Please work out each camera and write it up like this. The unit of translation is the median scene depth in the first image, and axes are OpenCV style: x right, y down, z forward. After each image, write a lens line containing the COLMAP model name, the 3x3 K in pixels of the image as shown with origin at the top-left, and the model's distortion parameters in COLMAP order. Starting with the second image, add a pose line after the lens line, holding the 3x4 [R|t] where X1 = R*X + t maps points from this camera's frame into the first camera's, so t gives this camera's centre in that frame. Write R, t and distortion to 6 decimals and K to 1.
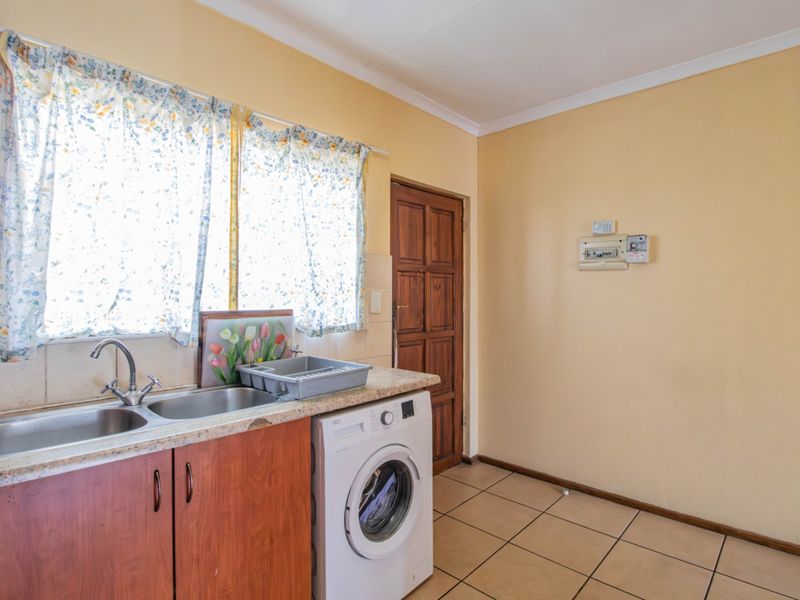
lens RADIAL K [[426.7, 0, 406.3], [0, 426.7, 293.8], [0, 0, 1]] dist [0.005358, -0.015573]
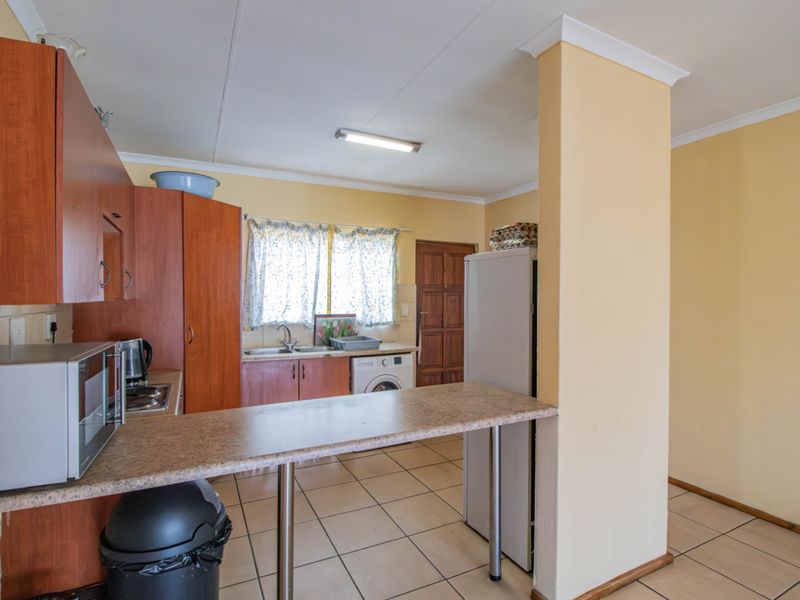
lens RADIAL K [[426.7, 0, 404.8], [0, 426.7, 296.8], [0, 0, 1]] dist [0.005358, -0.015573]
pose [[0.939455, 0.005990, -0.342621, 0.790550], [-0.003547, 0.999964, 0.007757, -0.074938], [0.342655, -0.006073, 0.939442, -1.052308]]
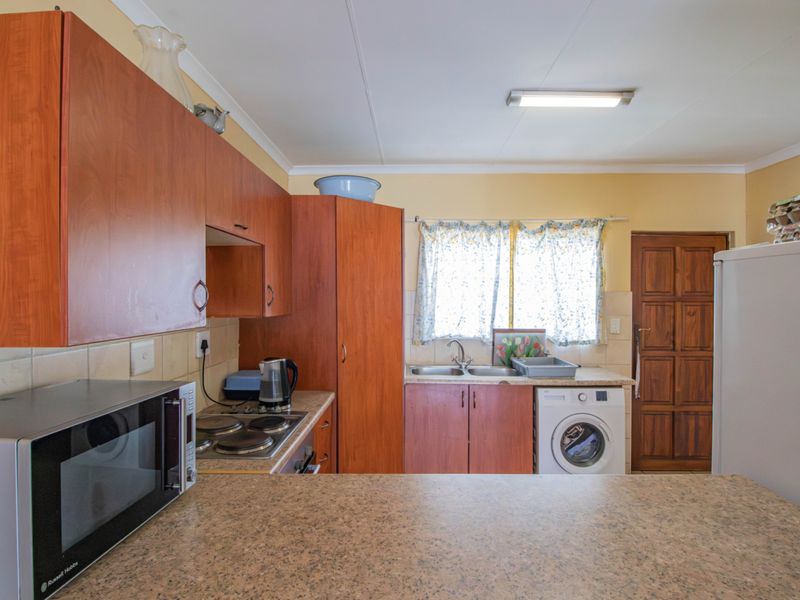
lens RADIAL K [[426.7, 0, 400.6], [0, 426.7, 294.6], [0, 0, 1]] dist [0.005358, -0.015573]
pose [[0.670068, 0.003701, -0.742291, 0.698483], [-0.002094, 0.999993, 0.003095, -0.120429], [0.742297, -0.000520, 0.670071, -0.661586]]
